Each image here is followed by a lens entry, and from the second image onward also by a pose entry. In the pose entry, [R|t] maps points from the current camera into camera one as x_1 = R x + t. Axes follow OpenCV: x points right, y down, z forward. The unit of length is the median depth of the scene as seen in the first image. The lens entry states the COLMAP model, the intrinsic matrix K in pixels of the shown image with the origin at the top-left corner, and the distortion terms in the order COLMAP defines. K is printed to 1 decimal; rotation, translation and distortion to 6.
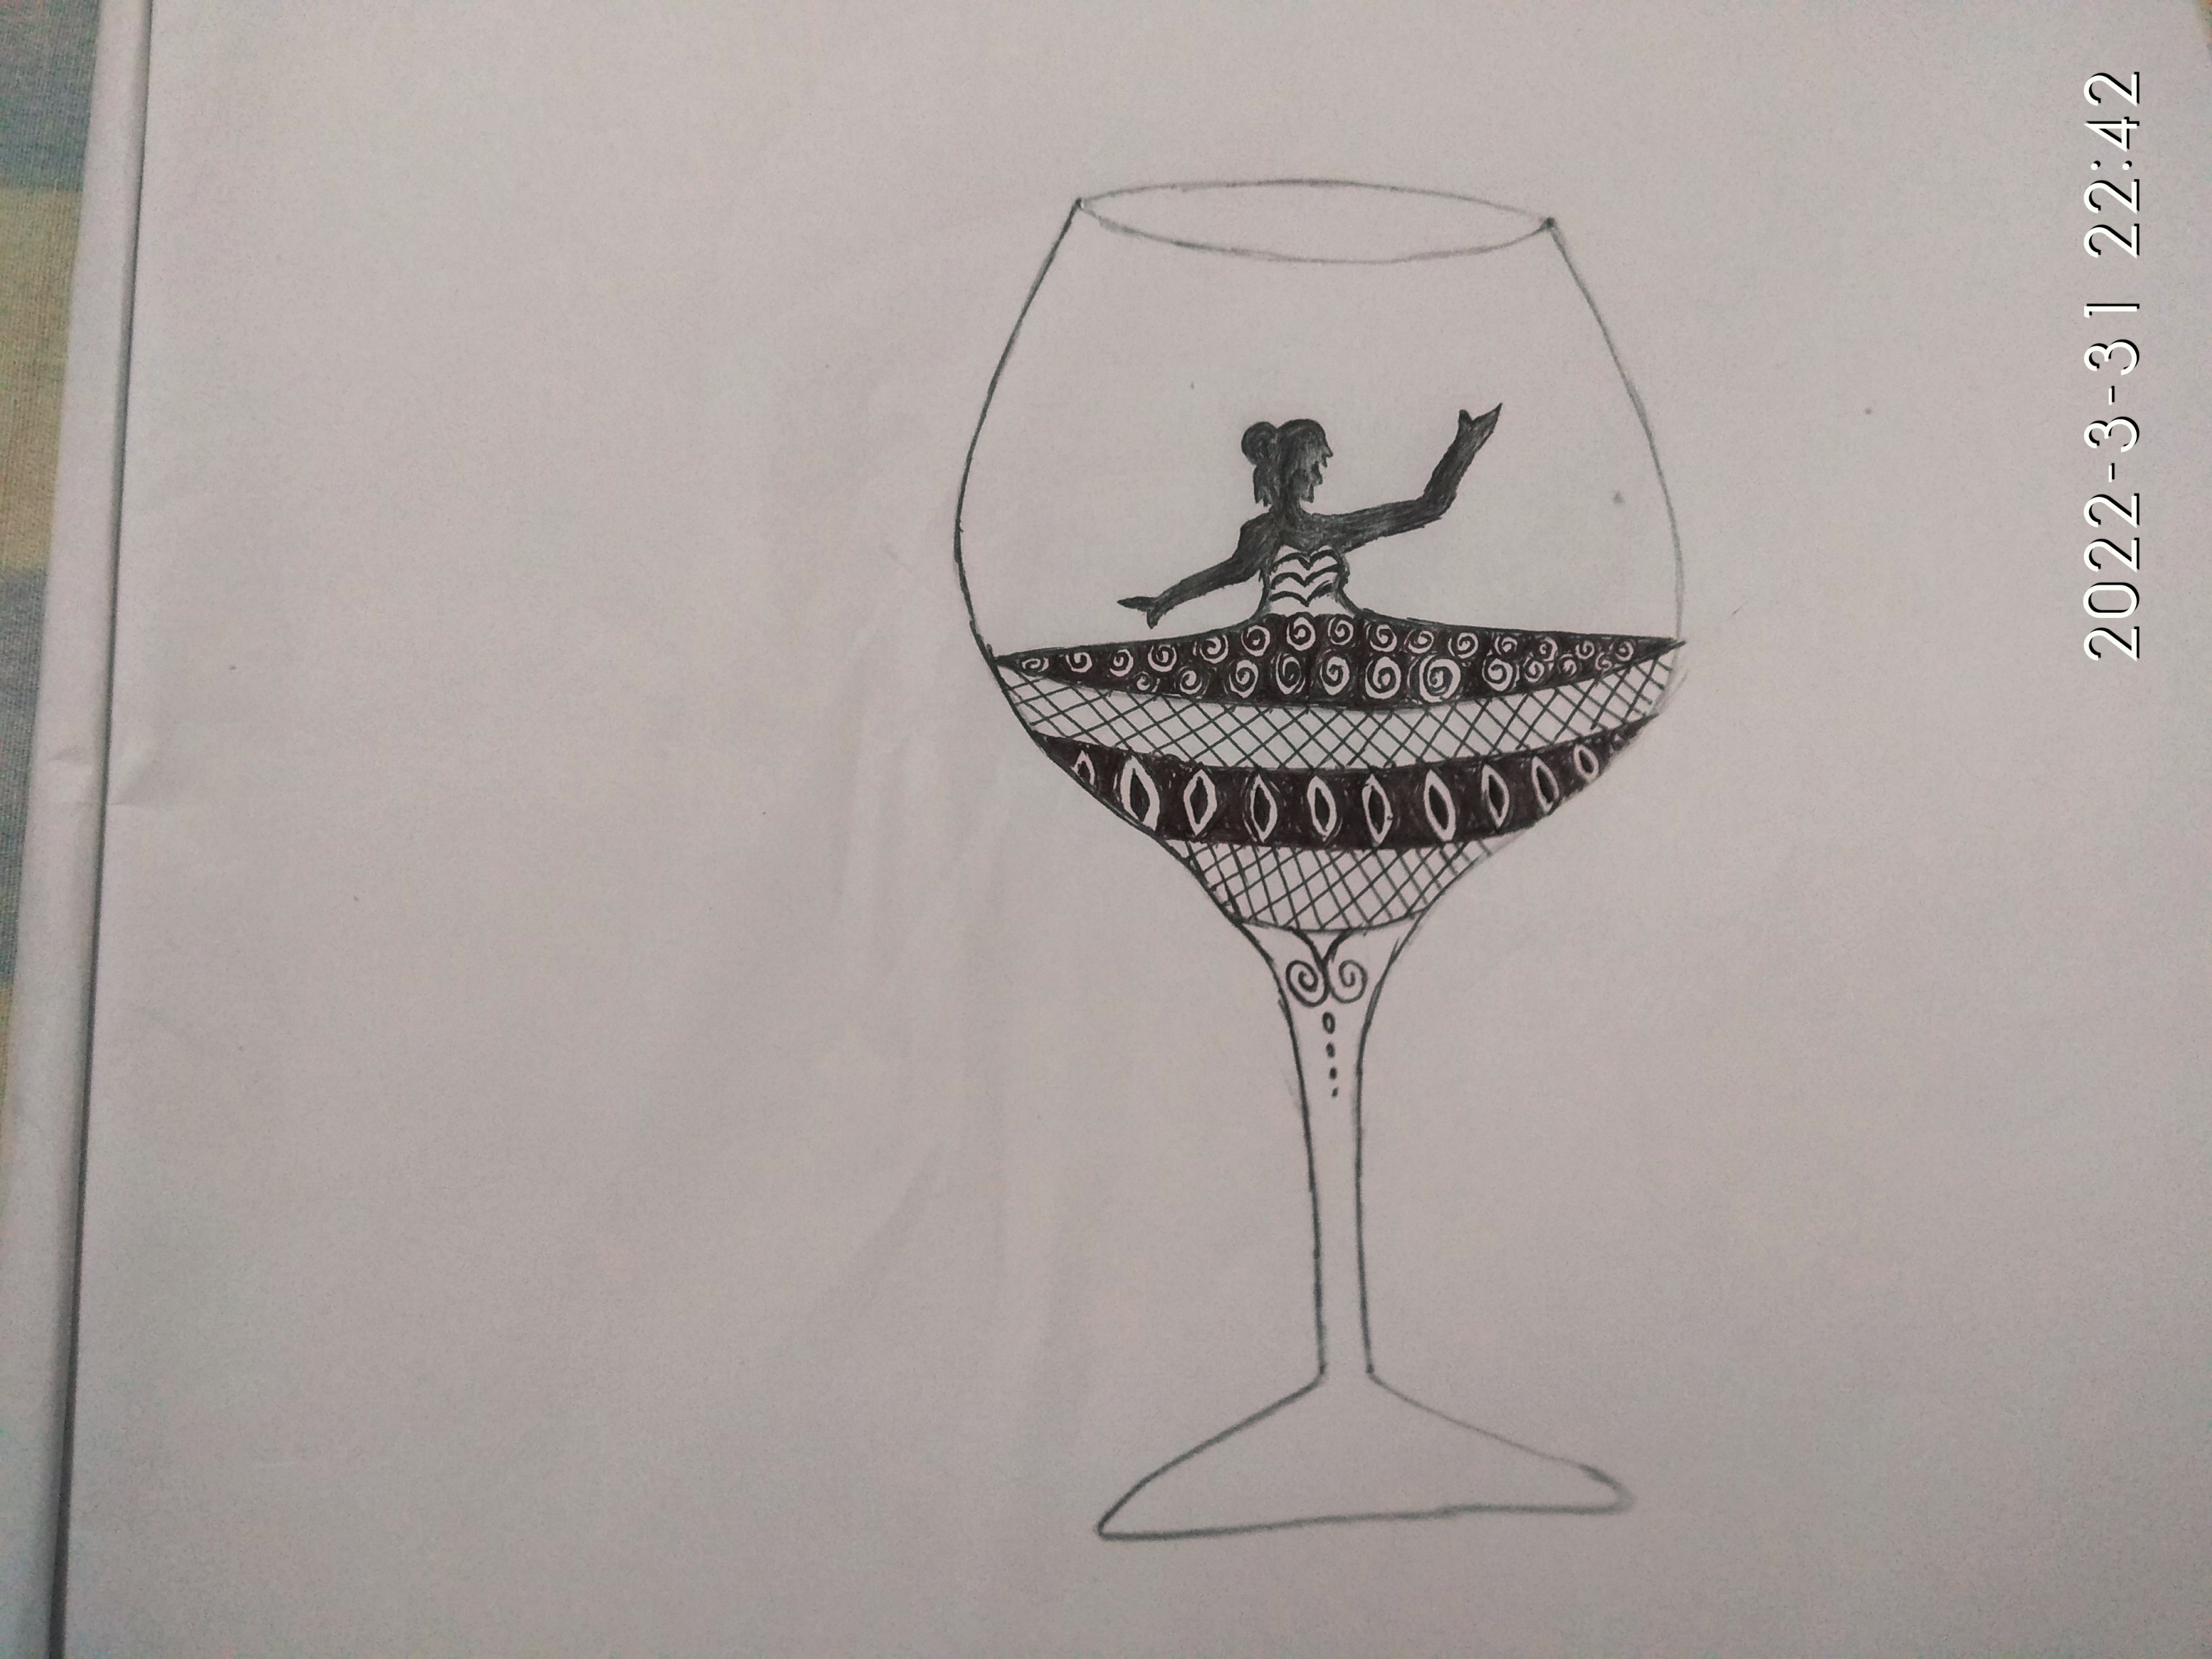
lens RADIAL K [[2474.1, 0, 1046.7], [0, 2474.1, 786.1], [0, 0, 1]] dist [0.026159, 0.000000]
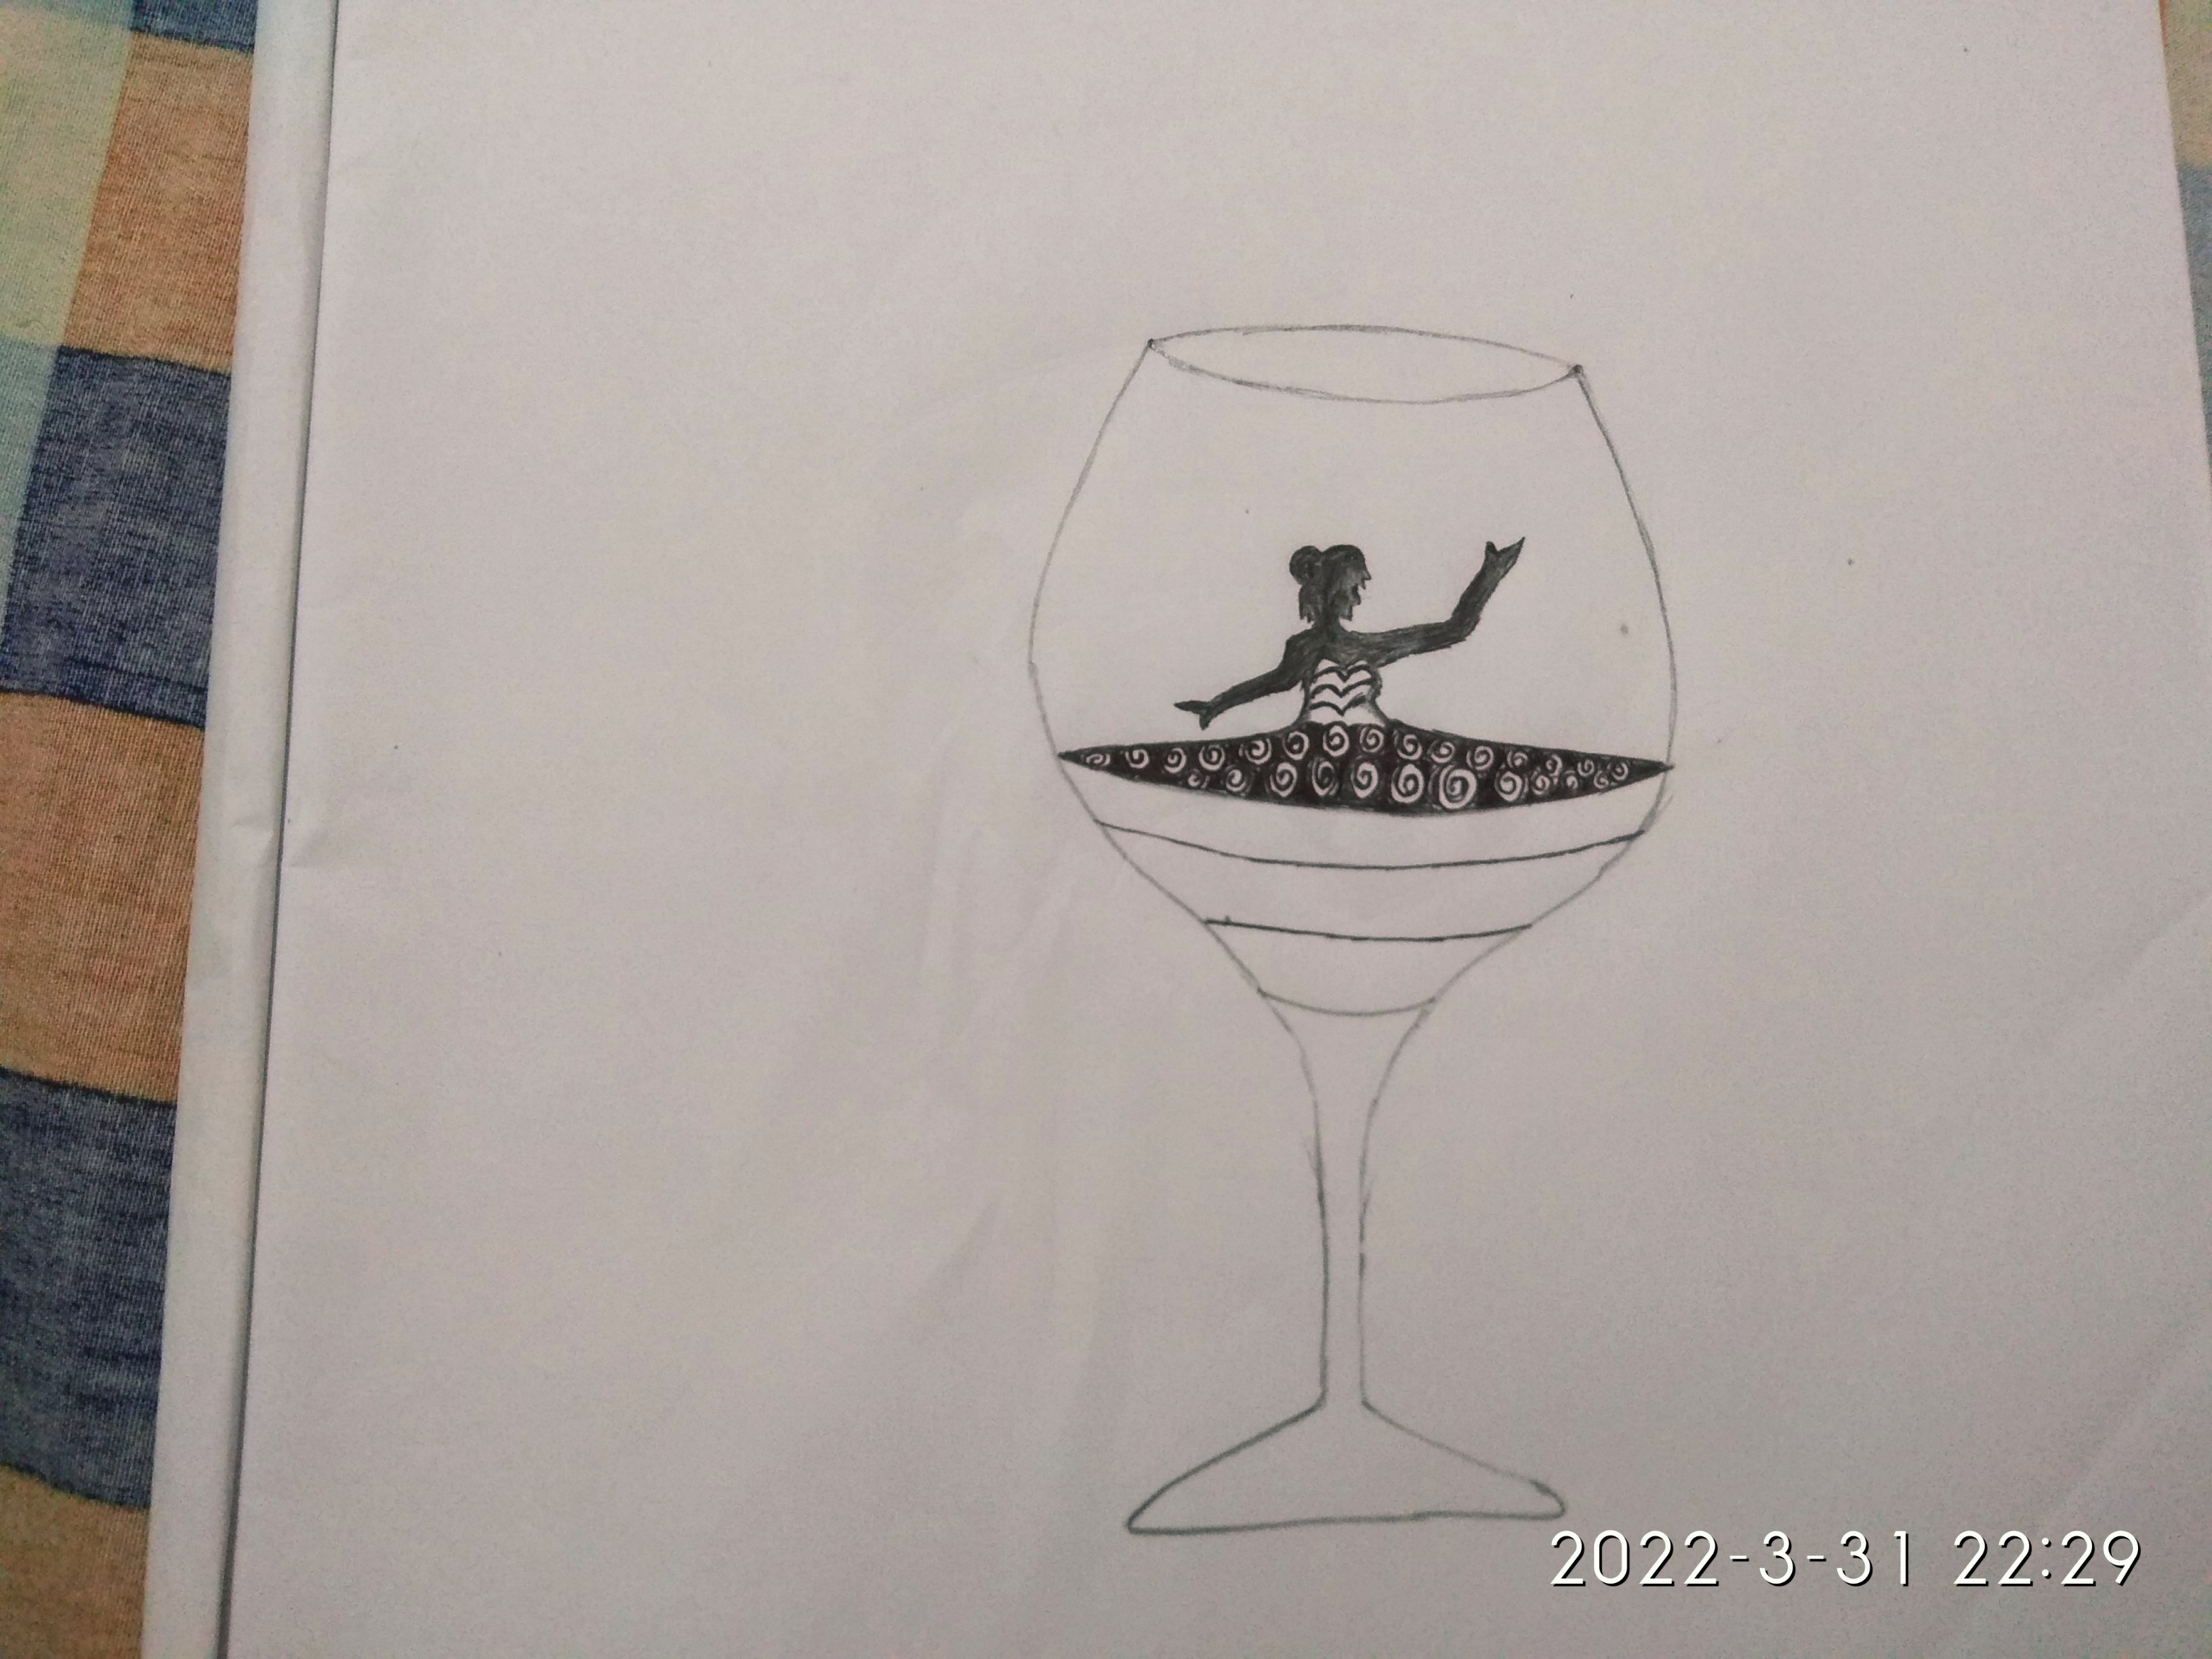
lens RADIAL K [[2551.6, 0, 1084.3], [0, 2551.6, 844.3], [0, 0, 1]] dist [0.020412, 0.000000]
pose [[0.999441, 0.032830, -0.006298, -0.002194], [-0.032694, 0.999253, 0.020603, -0.034635], [0.006970, -0.020386, 0.999768, -0.153164]]
